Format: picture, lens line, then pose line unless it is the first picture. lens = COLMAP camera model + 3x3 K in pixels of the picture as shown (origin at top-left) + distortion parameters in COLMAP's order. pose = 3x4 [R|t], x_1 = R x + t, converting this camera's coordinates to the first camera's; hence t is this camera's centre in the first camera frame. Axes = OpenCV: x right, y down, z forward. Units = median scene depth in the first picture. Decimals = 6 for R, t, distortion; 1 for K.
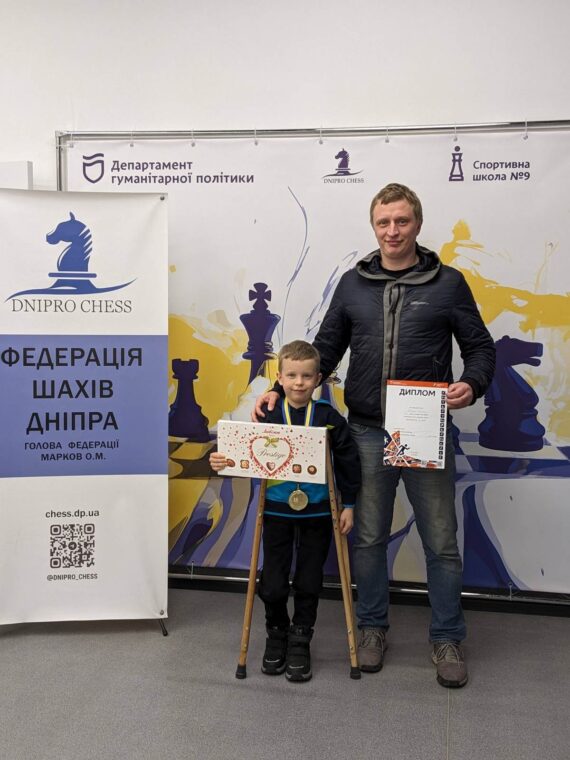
lens RADIAL K [[813.1, 0, 284.7], [0, 813.1, 360.1], [0, 0, 1]] dist [0.139935, -0.360339]
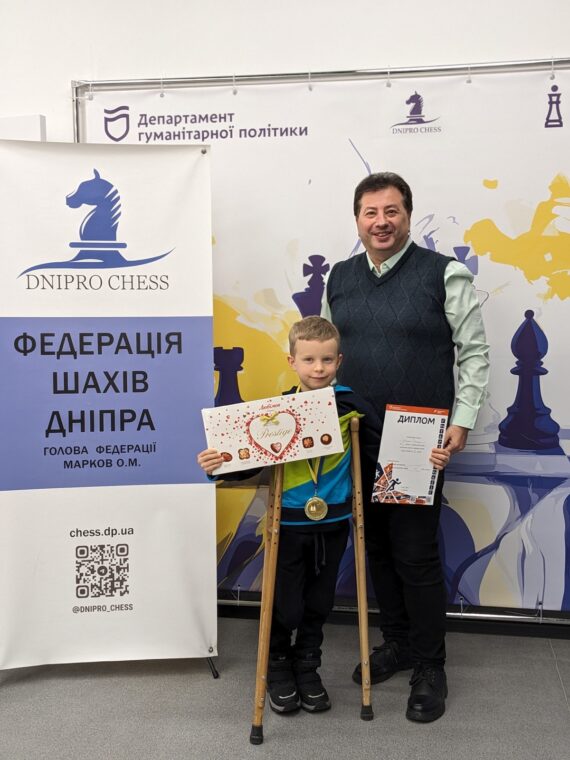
lens RADIAL K [[827.6, 0, 284.5], [0, 827.6, 362.4], [0, 0, 1]] dist [0.131608, -0.309756]
pose [[0.999892, -0.014589, -0.001733, -0.069330], [0.014584, 0.999889, -0.003082, 0.020460], [0.001778, 0.003056, 0.999994, 0.153847]]
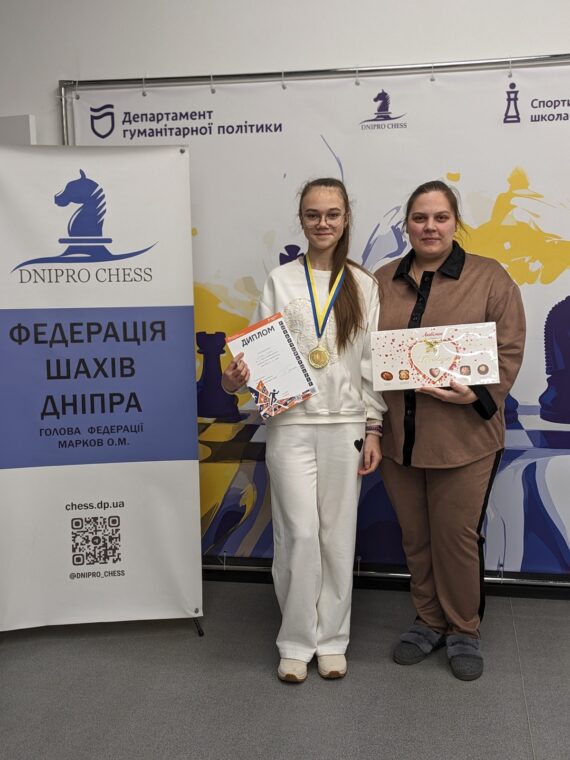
lens RADIAL K [[821.3, 0, 284.7], [0, 821.3, 363.2], [0, 0, 1]] dist [0.135399, -0.342797]
pose [[0.999647, -0.025900, -0.005921, -0.039531], [0.026115, 0.998874, 0.039617, -0.000529], [0.004888, -0.039758, 0.999197, 0.093808]]
